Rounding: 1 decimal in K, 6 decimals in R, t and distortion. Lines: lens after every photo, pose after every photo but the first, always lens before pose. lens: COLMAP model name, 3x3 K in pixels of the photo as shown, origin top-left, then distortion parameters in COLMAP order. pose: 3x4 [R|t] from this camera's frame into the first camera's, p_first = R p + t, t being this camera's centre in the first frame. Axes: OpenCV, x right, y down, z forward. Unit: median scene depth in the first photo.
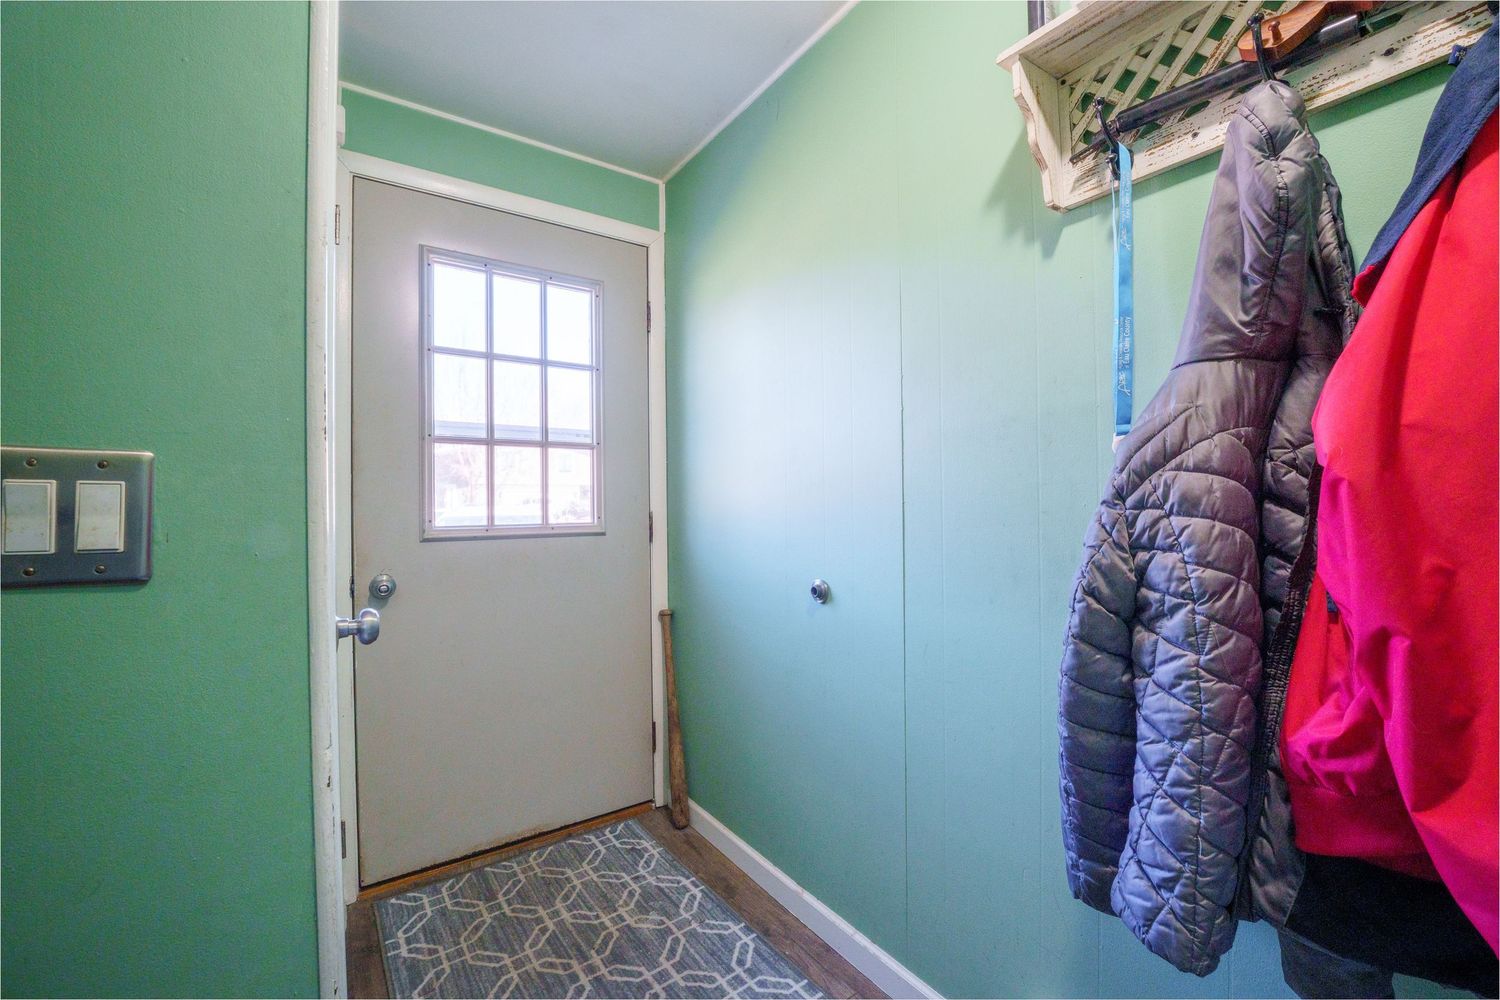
lens RADIAL K [[607.1, 0, 752.4], [0, 607.1, 498.4], [0, 0, 1]] dist [-0.030733, 0.005205]
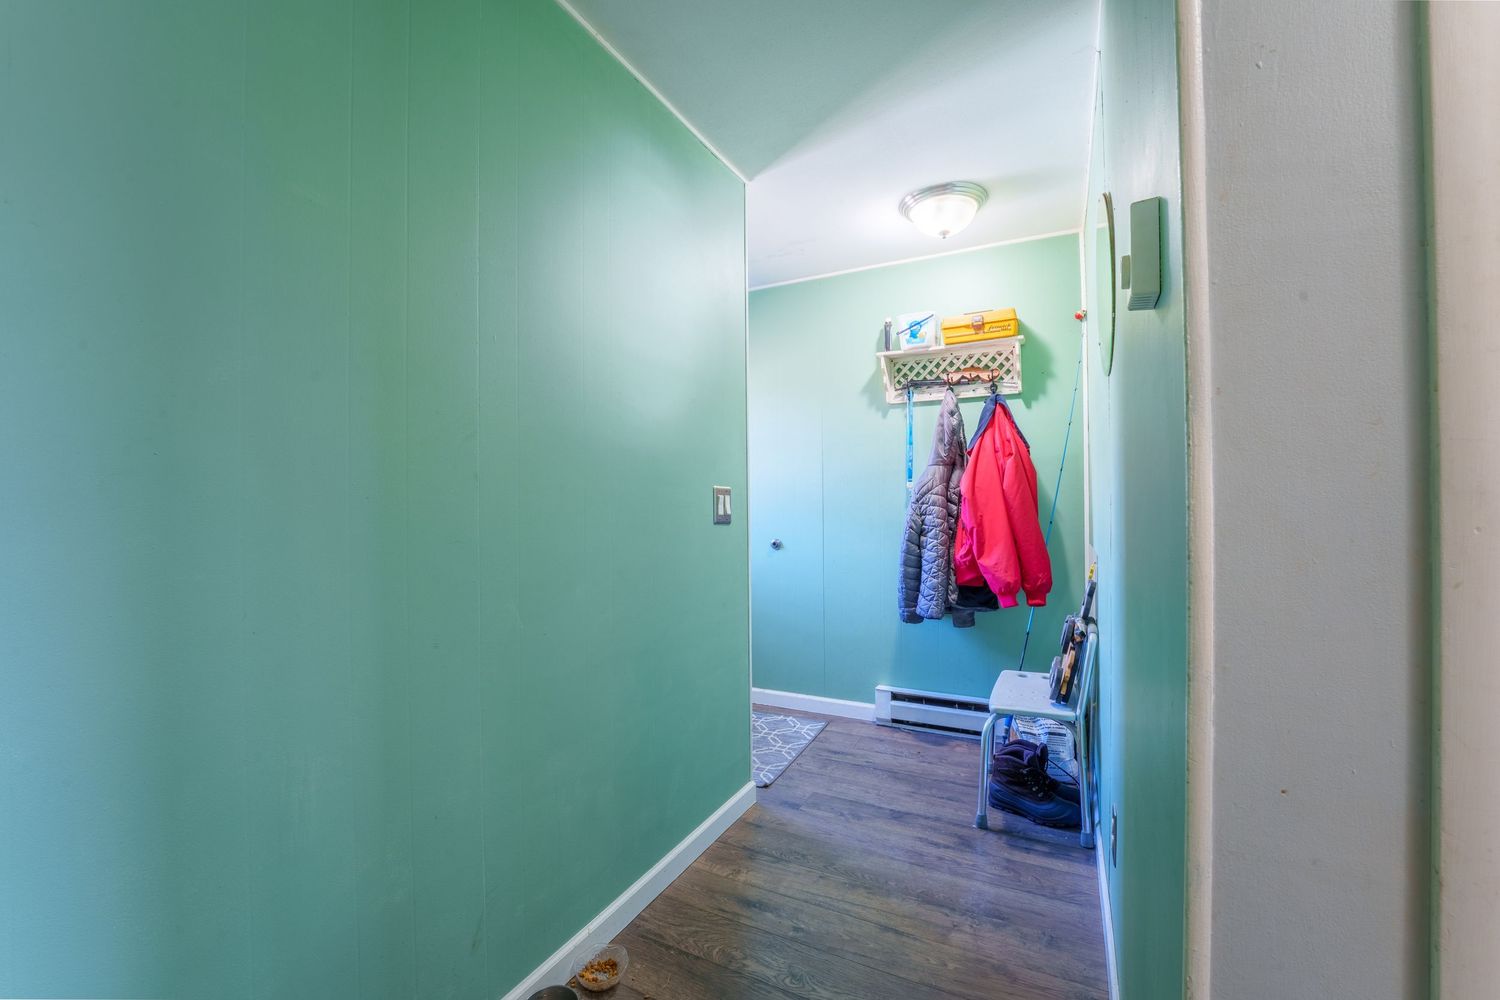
lens RADIAL K [[618.2, 0, 750.0], [0, 618.2, 500.0], [0, 0, 1]] dist [-0.000266, -0.000129]
pose [[0.882950, 0.006277, 0.469425, -2.158481], [-0.004306, 0.999977, -0.005272, 0.015301], [-0.469448, 0.002634, 0.882956, -1.938005]]
